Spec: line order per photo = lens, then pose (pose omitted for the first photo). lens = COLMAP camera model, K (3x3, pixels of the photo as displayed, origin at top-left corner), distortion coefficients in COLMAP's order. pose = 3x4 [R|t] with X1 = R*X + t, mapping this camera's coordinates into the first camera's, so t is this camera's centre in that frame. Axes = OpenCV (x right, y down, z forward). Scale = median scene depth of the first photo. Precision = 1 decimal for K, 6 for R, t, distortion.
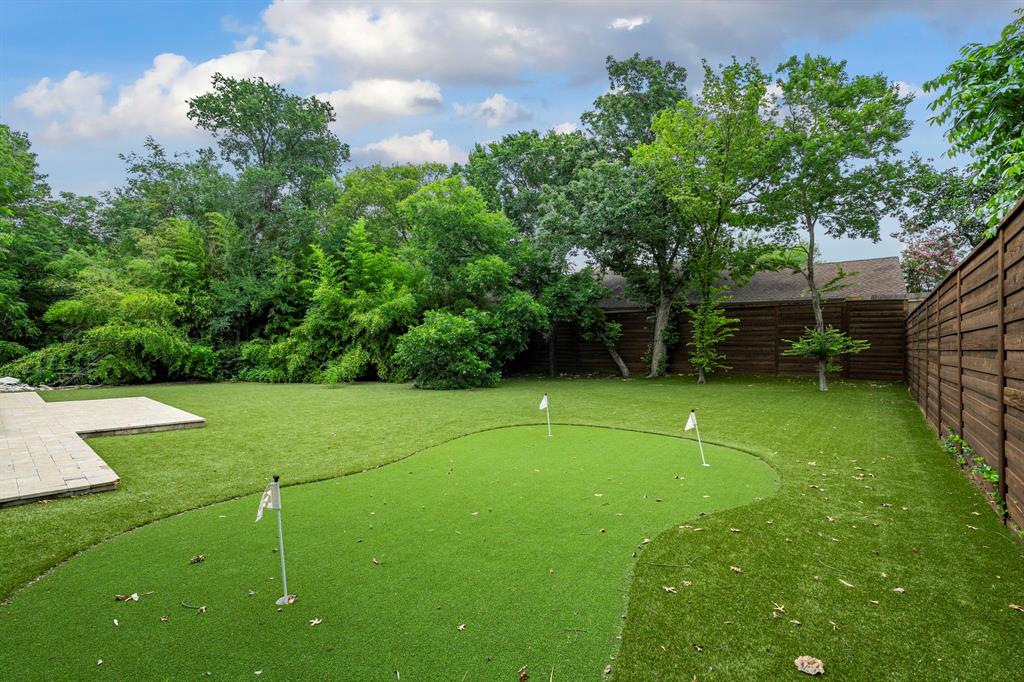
lens RADIAL K [[441.8, 0, 512.0], [0, 441.8, 341.0], [0, 0, 1]] dist [-0.000905, -0.000187]
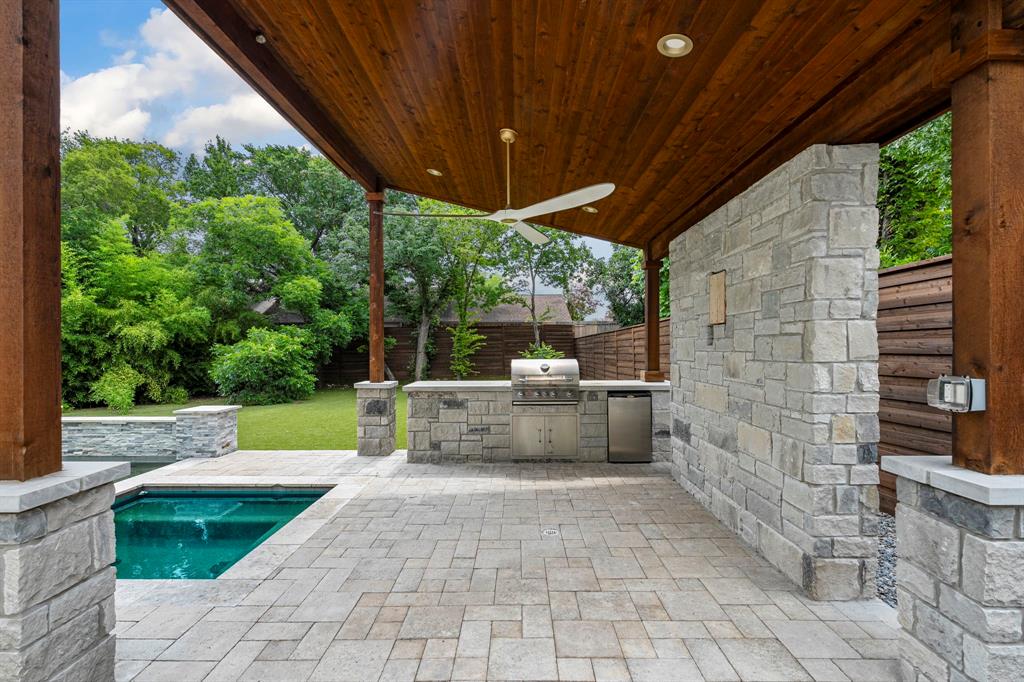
lens RADIAL K [[441.8, 0, 512.0], [0, 441.8, 341.0], [0, 0, 1]] dist [-0.000905, -0.000187]
pose [[0.793883, 0.002432, 0.608066, -0.269204], [0.007714, 0.999871, -0.014072, -0.015919], [-0.608022, 0.015862, 0.793762, -0.143355]]
